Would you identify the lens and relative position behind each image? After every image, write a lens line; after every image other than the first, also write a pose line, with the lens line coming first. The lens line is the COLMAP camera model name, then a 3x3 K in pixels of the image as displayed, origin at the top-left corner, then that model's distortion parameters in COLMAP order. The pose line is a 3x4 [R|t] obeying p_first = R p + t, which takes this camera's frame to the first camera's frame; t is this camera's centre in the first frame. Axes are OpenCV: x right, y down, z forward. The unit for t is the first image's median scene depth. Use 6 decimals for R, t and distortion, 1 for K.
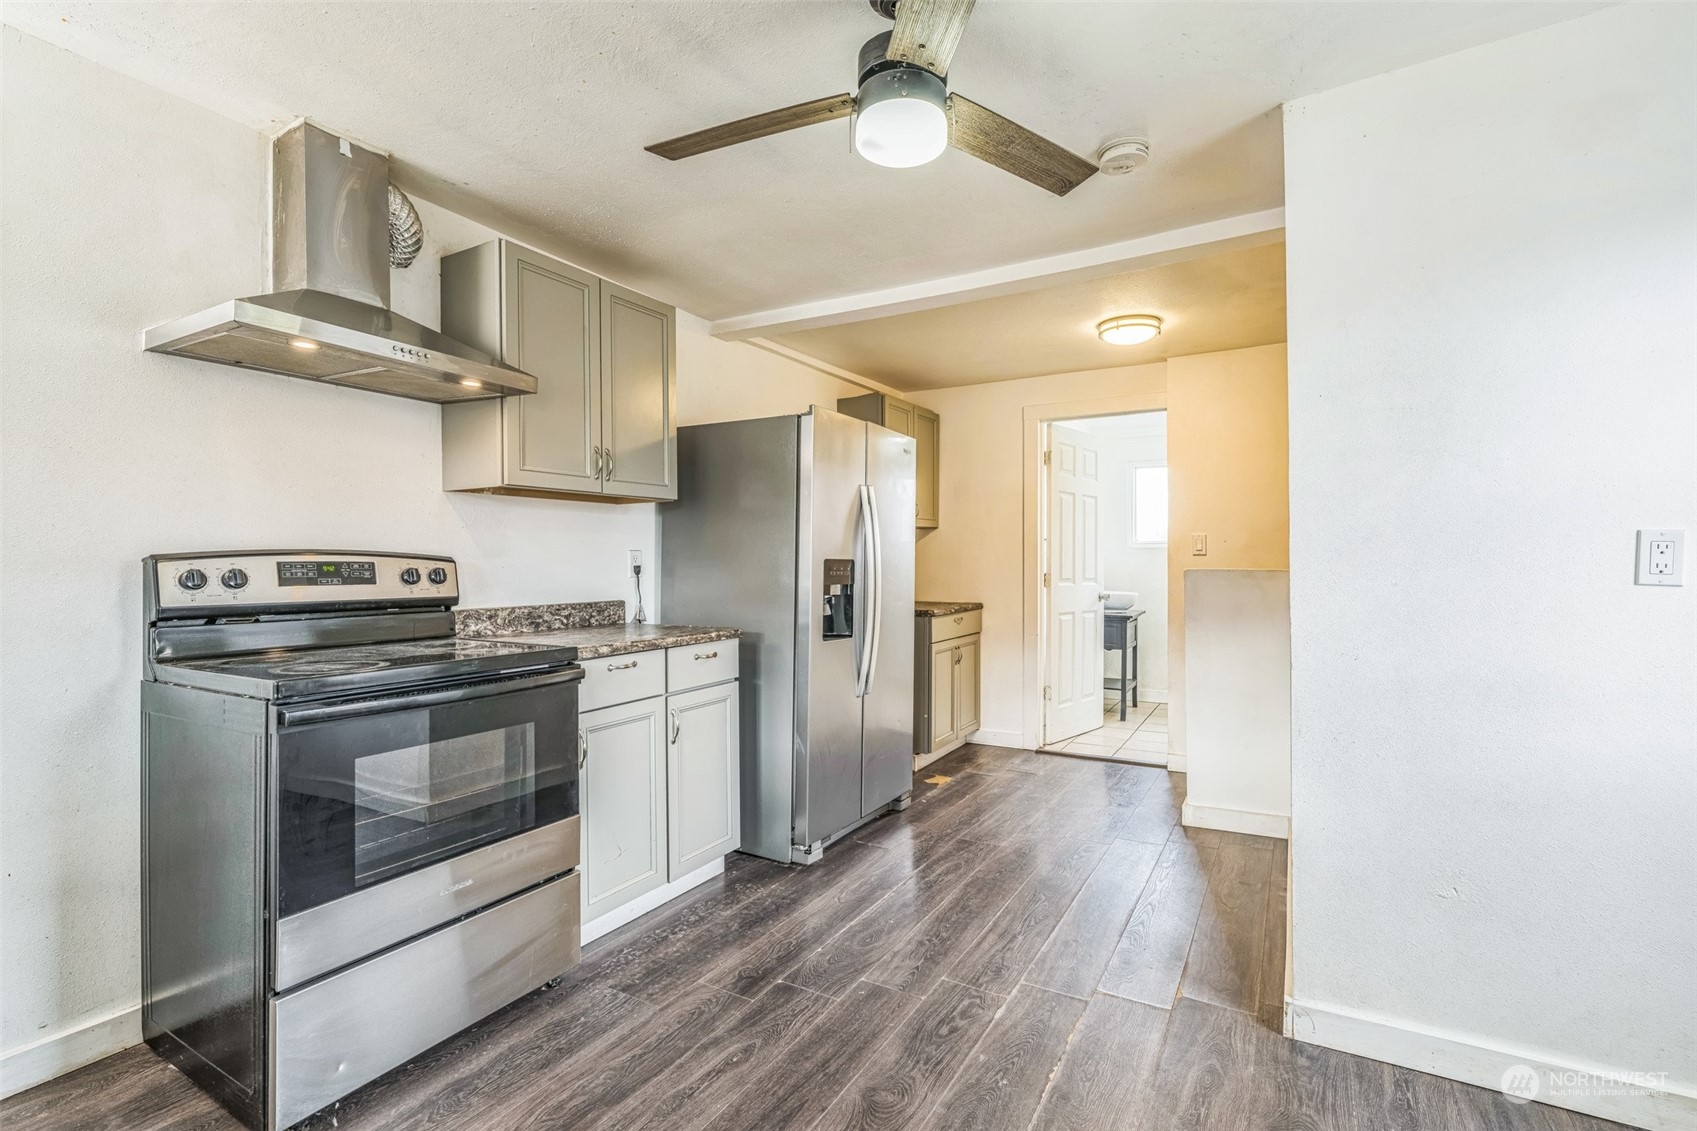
lens RADIAL K [[777.2, 0, 852.3], [0, 777.2, 566.8], [0, 0, 1]] dist [0.001937, 0.001925]
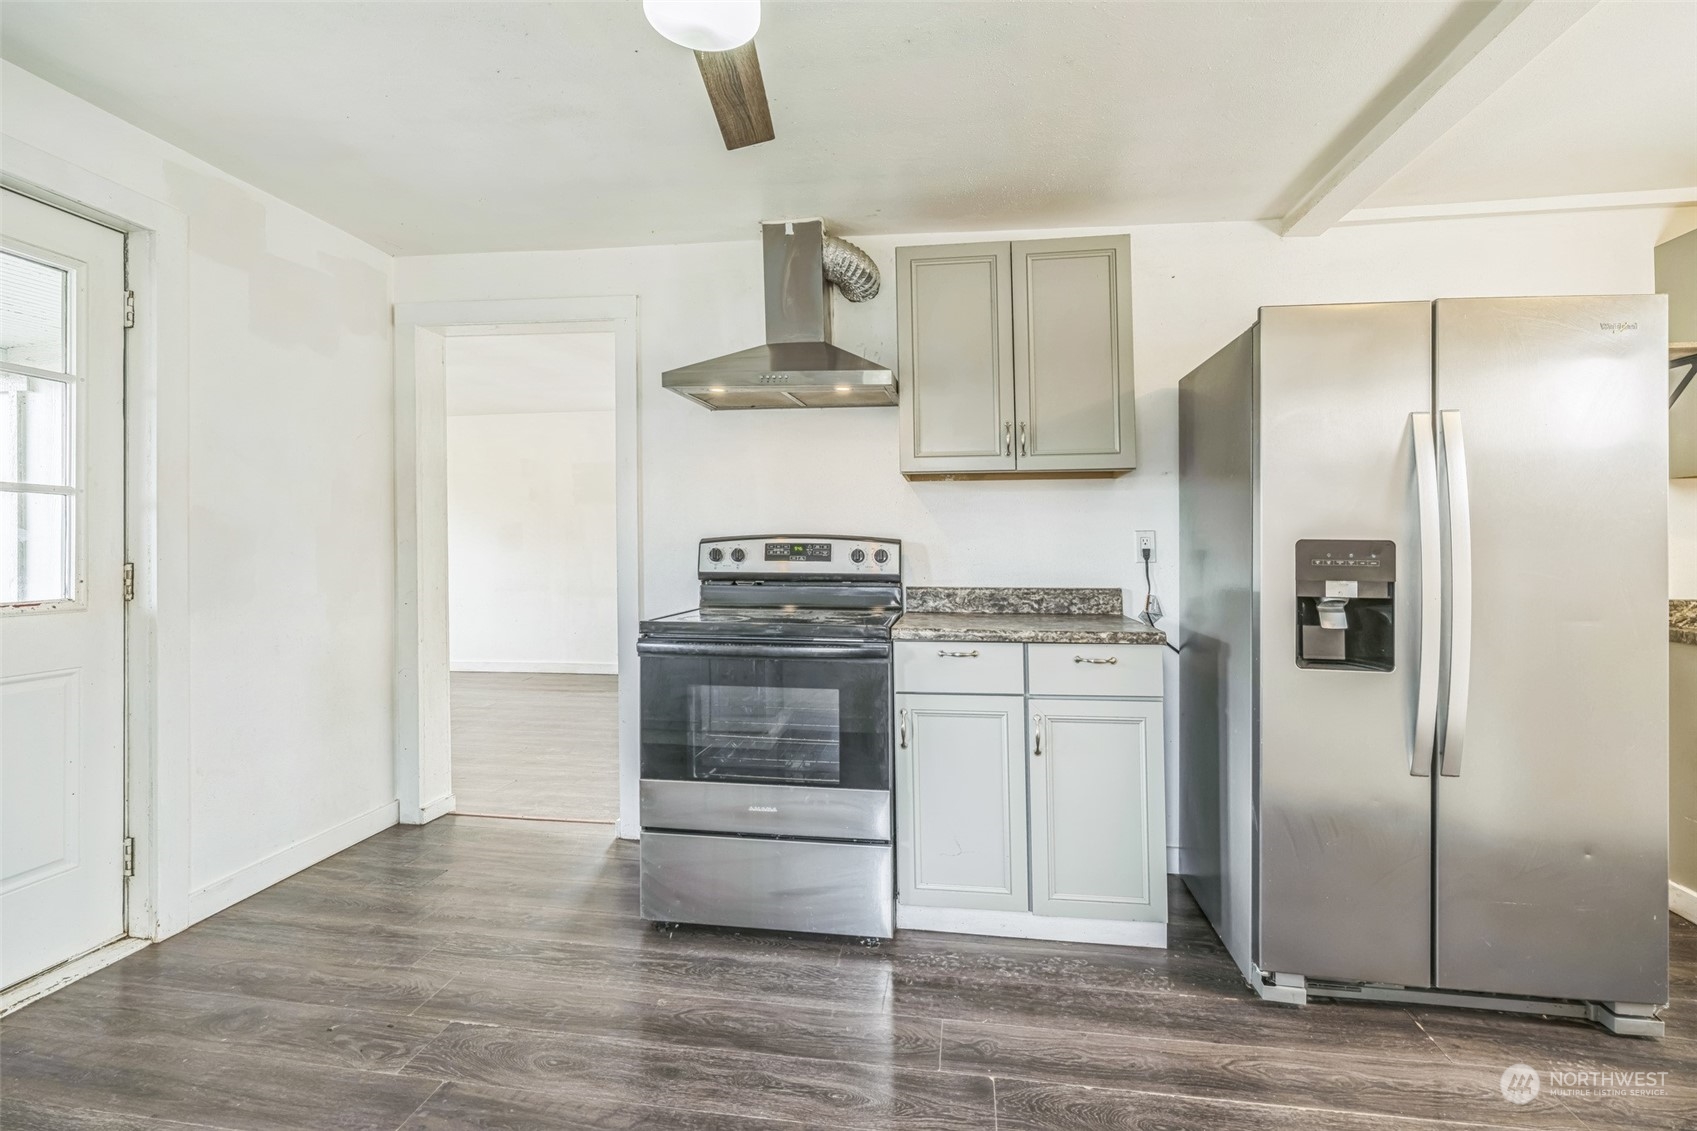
lens RADIAL K [[777.2, 0, 838.2], [0, 777.2, 549.2], [0, 0, 1]] dist [0.001937, 0.001925]
pose [[0.376506, 0.006843, -0.926389, 0.495926], [-0.008720, 0.999955, 0.003842, -0.002011], [0.926373, 0.006632, 0.376549, 0.482137]]
